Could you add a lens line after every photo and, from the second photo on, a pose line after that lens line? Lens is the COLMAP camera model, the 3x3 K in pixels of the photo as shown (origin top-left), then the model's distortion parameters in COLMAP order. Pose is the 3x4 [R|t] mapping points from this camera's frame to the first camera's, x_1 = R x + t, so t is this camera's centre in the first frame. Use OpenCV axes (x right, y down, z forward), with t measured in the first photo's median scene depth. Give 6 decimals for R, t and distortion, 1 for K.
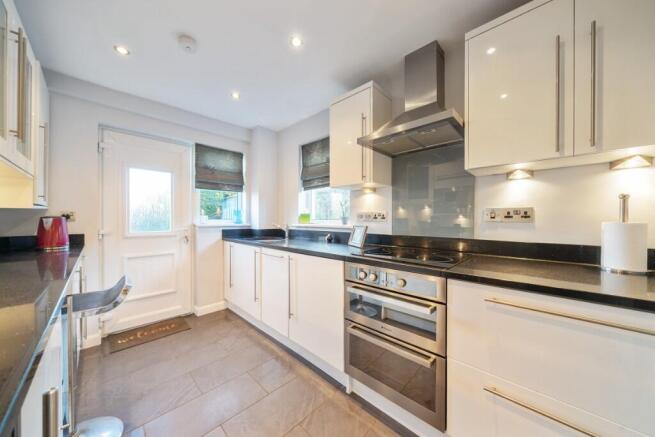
lens RADIAL K [[230.5, 0, 326.7], [0, 230.5, 219.3], [0, 0, 1]] dist [-0.005910, -0.000211]
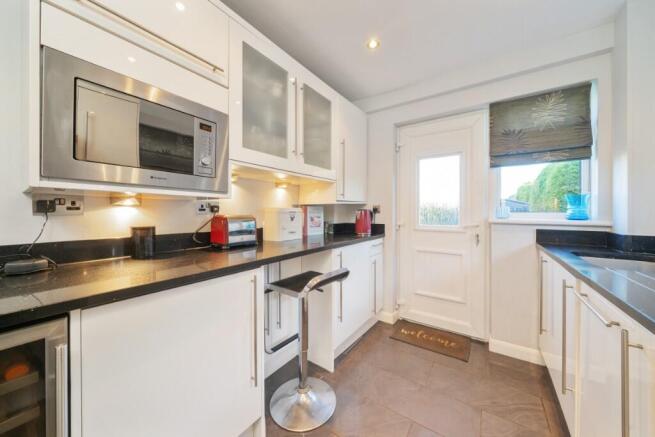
lens RADIAL K [[230.5, 0, 327.6], [0, 230.5, 212.4], [0, 0, 1]] dist [-0.005910, -0.000211]
pose [[0.159109, 0.002124, -0.987259, 0.054502], [-0.005377, 0.999985, 0.001285, 0.003762], [0.987246, 0.005104, 0.159118, 0.454395]]
